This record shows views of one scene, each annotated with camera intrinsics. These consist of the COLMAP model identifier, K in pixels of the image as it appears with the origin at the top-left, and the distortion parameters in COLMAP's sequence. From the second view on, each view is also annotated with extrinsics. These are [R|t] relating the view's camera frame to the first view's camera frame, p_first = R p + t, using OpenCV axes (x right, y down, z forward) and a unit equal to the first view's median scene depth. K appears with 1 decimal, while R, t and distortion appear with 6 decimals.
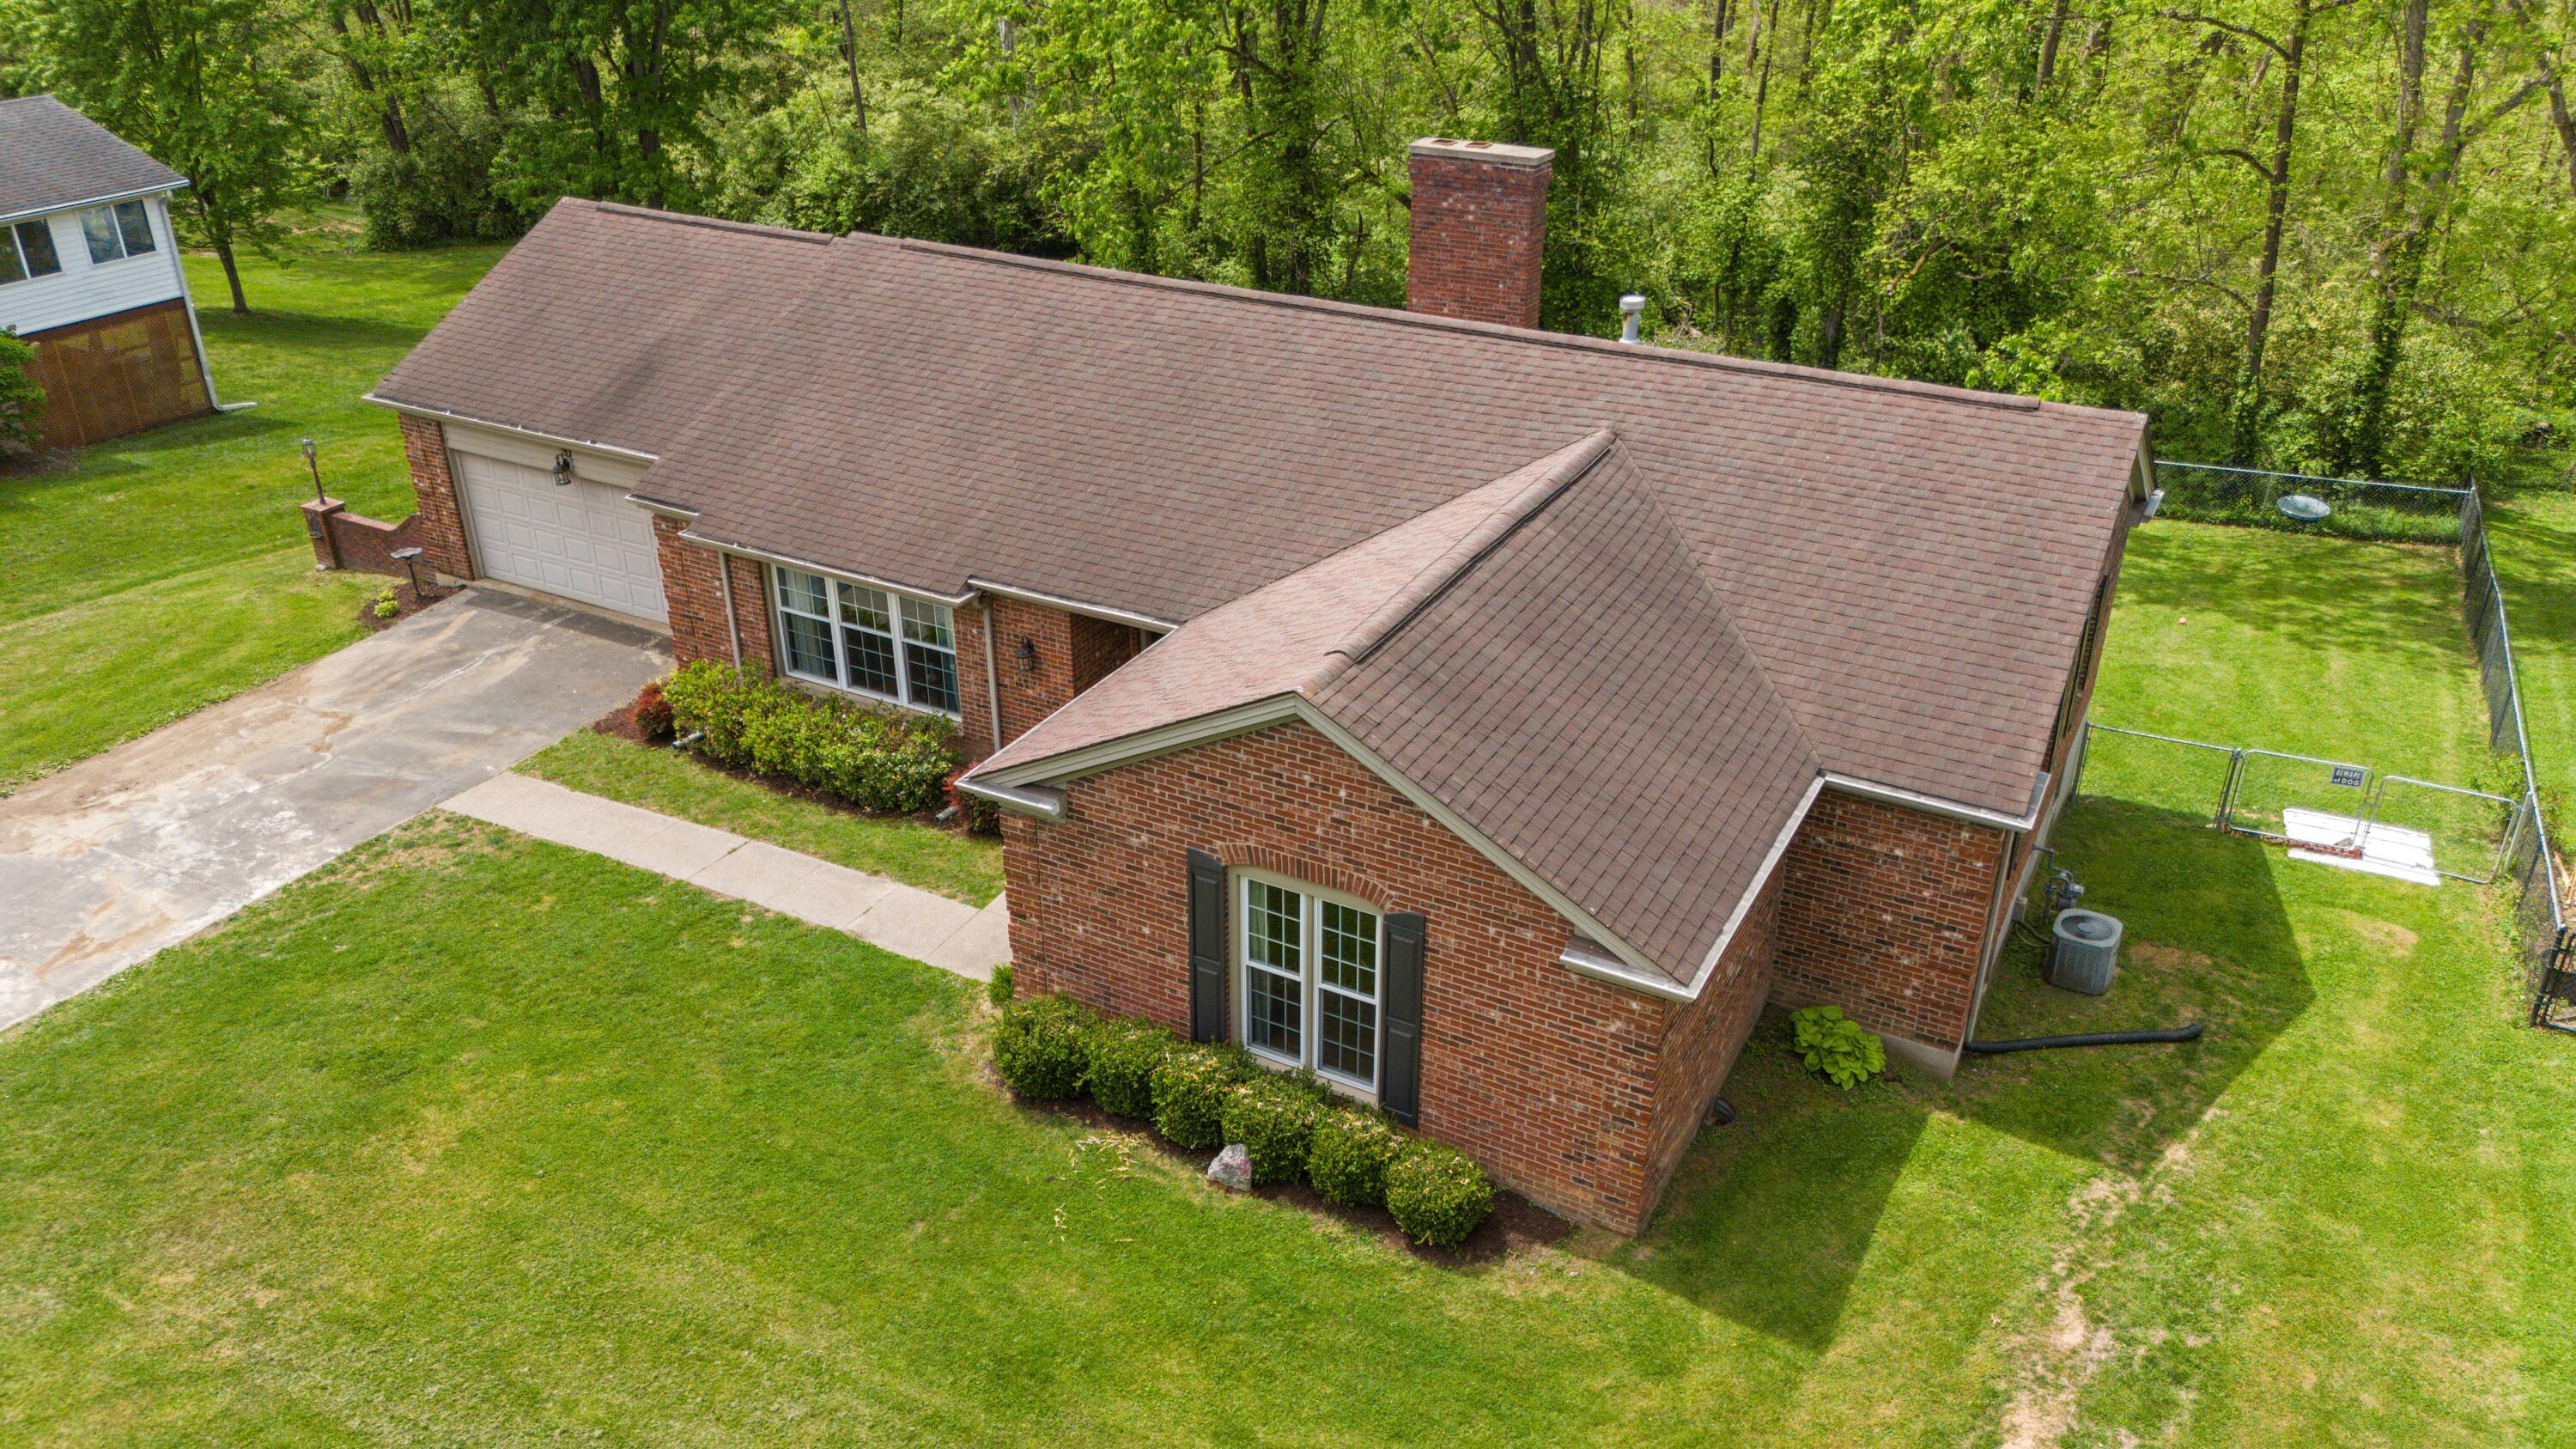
lens RADIAL K [[1911.0, 0, 1291.4], [0, 1911.0, 714.6], [0, 0, 1]] dist [0.061343, -0.066064]
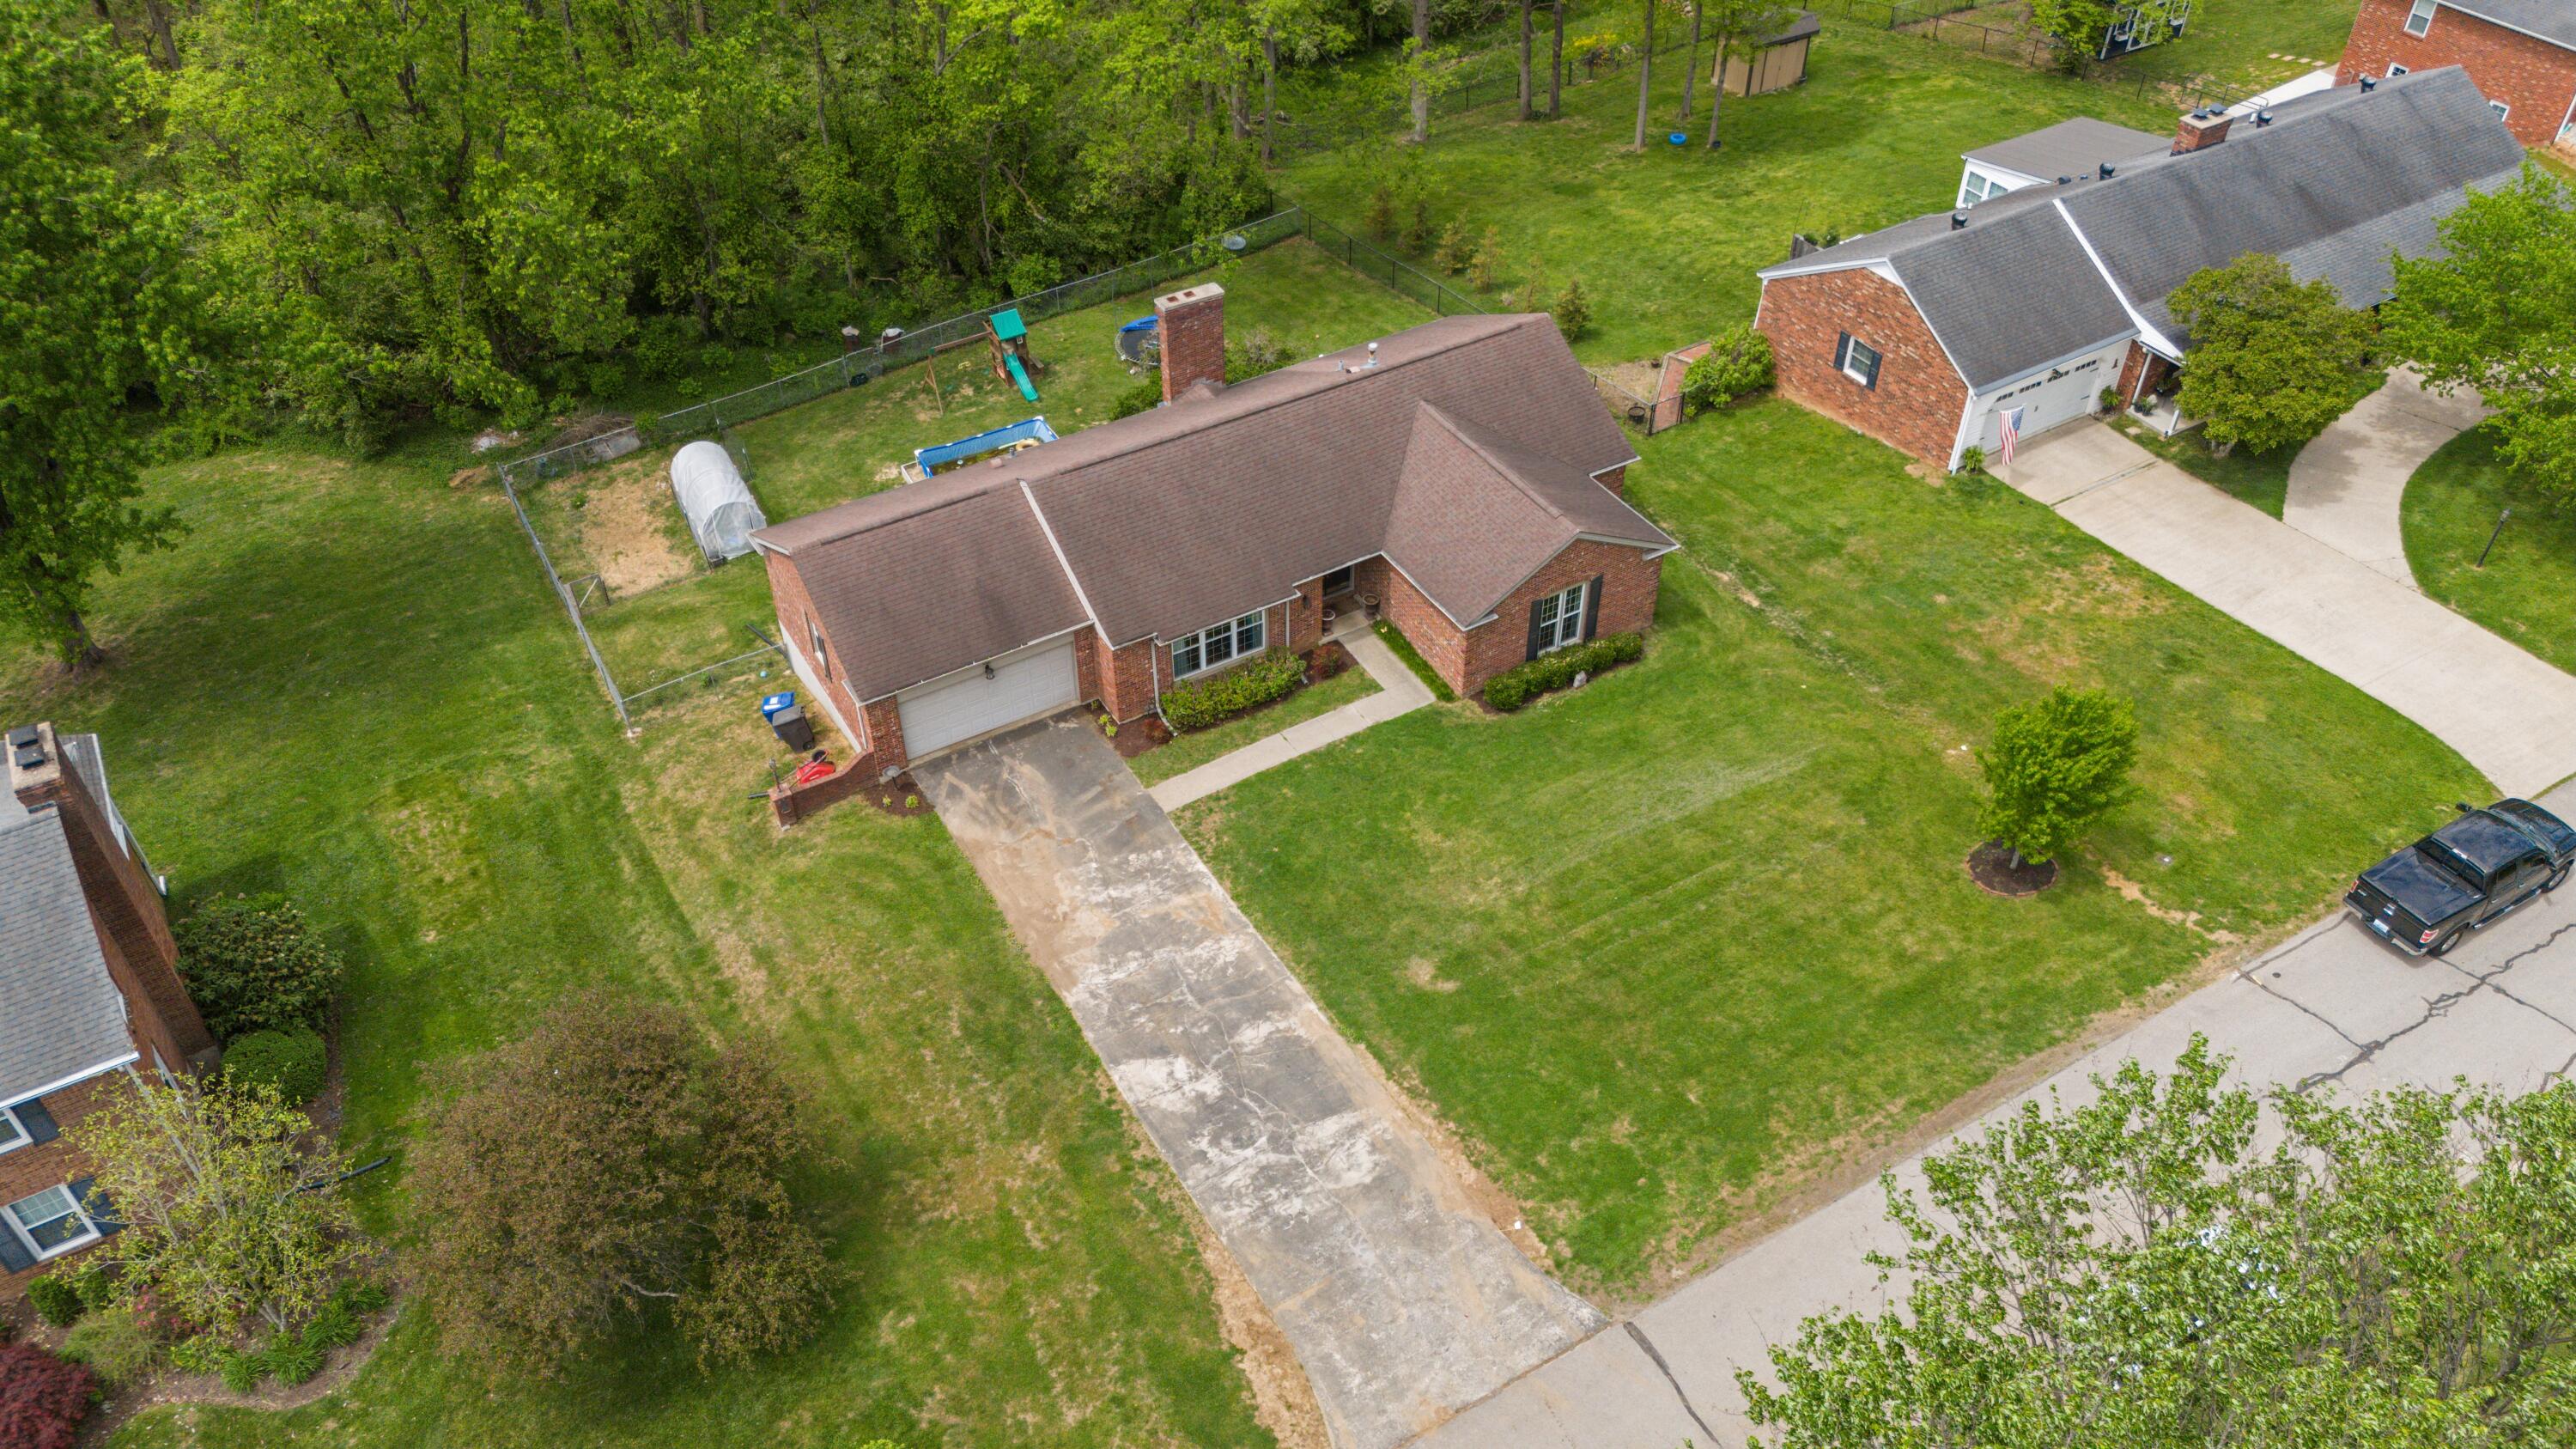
lens RADIAL K [[1911.0, 0, 1291.4], [0, 1911.0, 714.6], [0, 0, 1]] dist [0.061343, -0.066064]
pose [[0.514400, -0.566969, 0.643380, -2.055580], [0.394767, 0.822592, 0.409270, -1.044974], [-0.761283, 0.043457, 0.646962, -0.573820]]
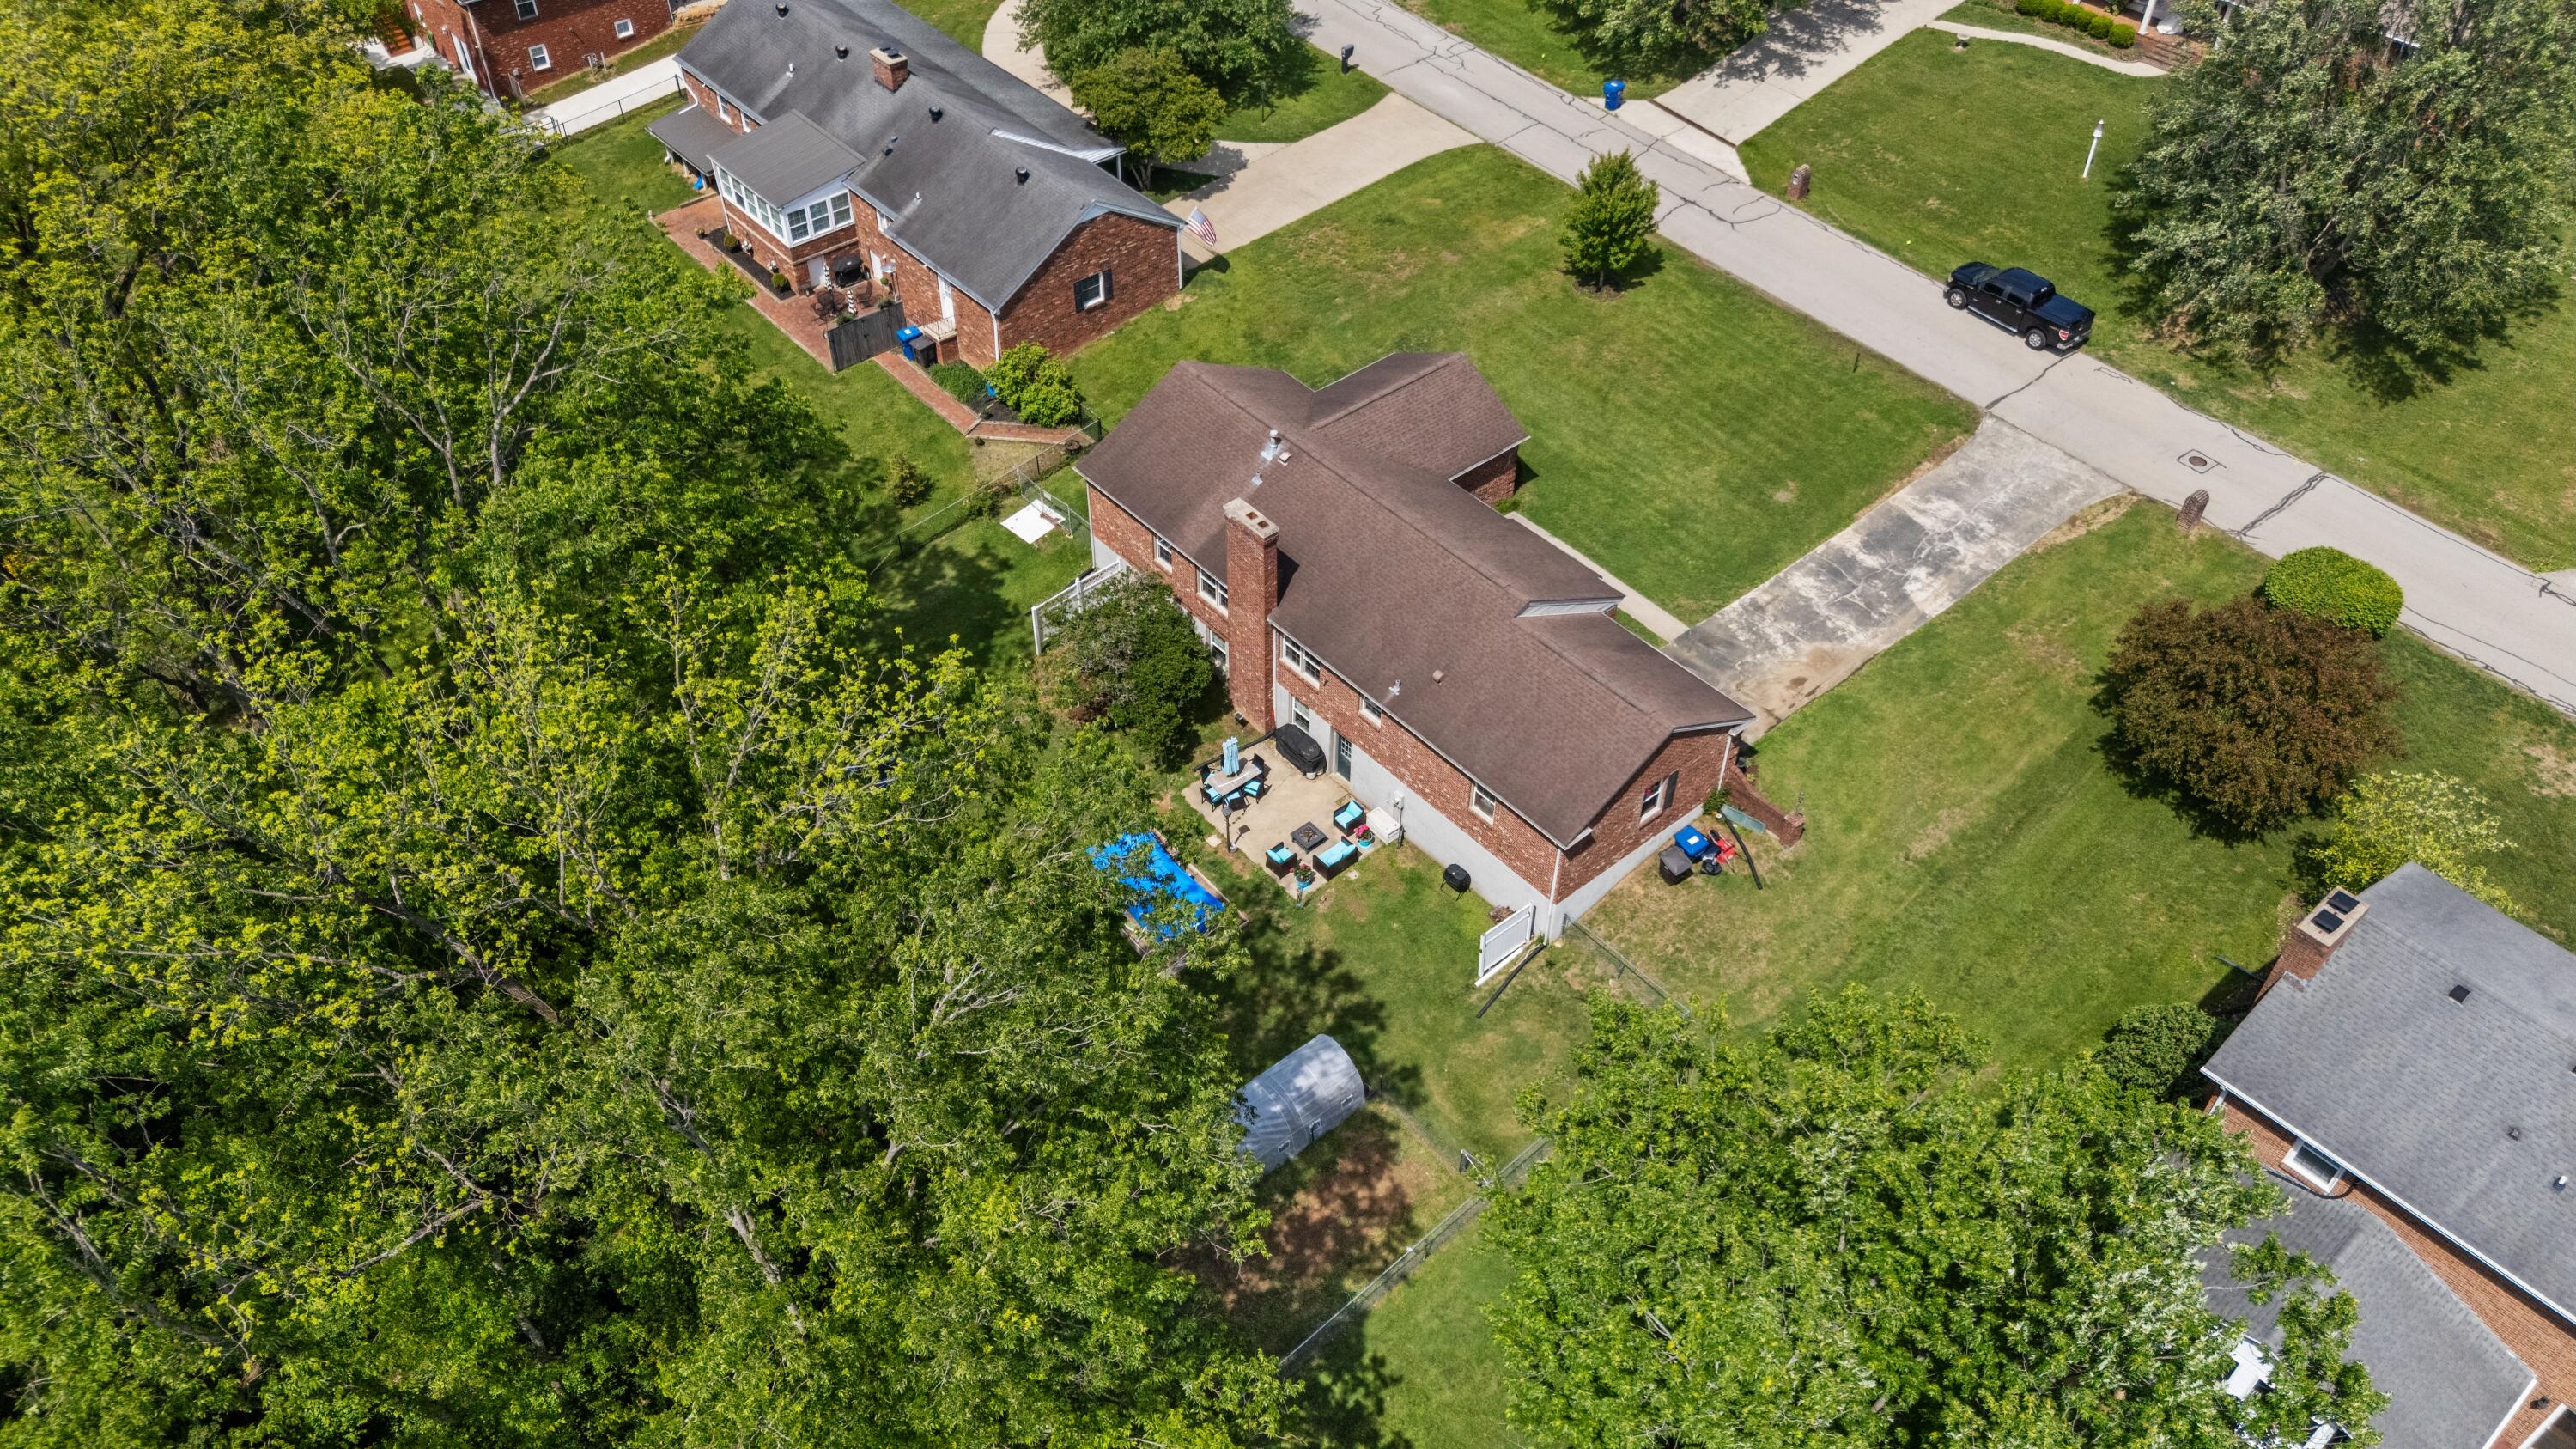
lens RADIAL K [[1911.0, 0, 1291.4], [0, 1911.0, 714.6], [0, 0, 1]] dist [0.061343, -0.066064]
pose [[-0.933787, -0.250475, 0.255546, -0.798841], [0.155740, 0.358481, 0.920454, -3.174000], [-0.322160, 0.899307, -0.295736, 2.633136]]
